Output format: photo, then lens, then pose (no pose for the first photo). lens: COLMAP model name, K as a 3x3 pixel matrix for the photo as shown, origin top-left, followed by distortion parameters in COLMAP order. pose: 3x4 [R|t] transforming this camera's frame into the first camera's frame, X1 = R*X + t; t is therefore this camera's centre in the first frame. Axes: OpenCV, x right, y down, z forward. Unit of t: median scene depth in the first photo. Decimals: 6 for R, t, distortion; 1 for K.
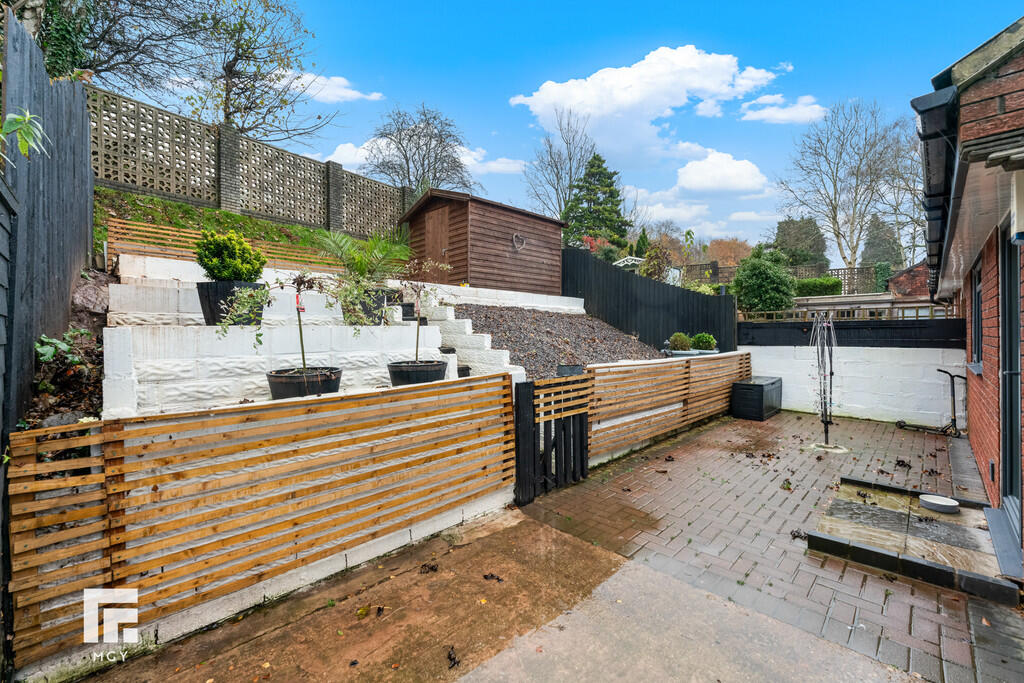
lens RADIAL K [[418.1, 0, 483.9], [0, 418.1, 332.1], [0, 0, 1]] dist [0.001013, -0.001268]
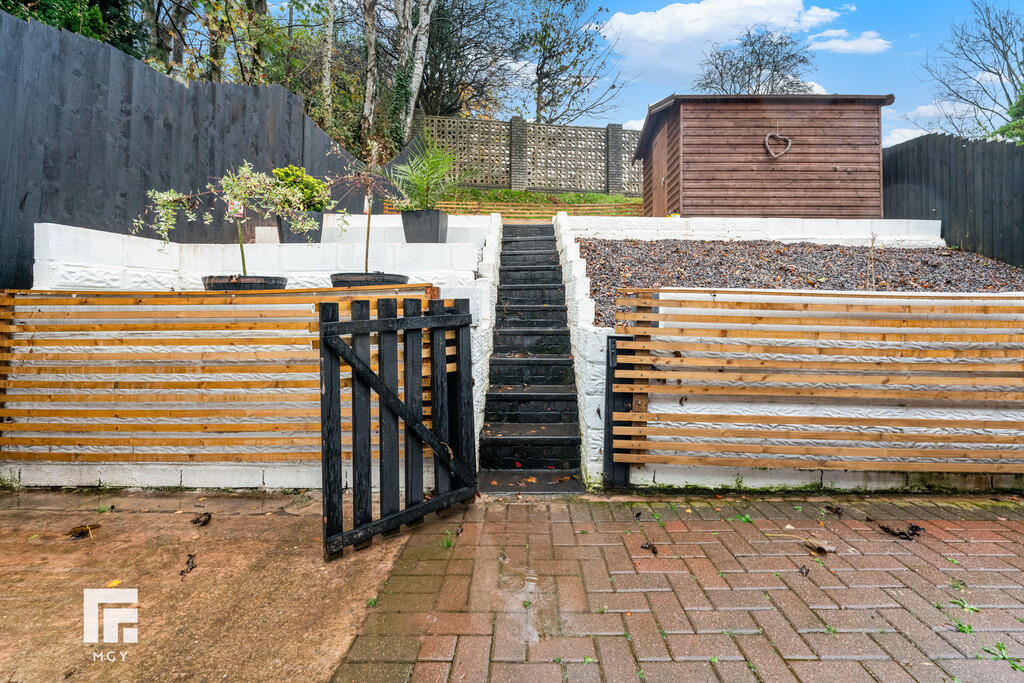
lens RADIAL K [[418.1, 0, 524.5], [0, 418.1, 297.9], [0, 0, 1]] dist [0.001013, -0.001268]
pose [[0.728830, -0.013090, -0.684569, 0.428929], [-0.012817, 0.999381, -0.032755, 0.097453], [0.684575, 0.032647, 0.728211, 0.441993]]
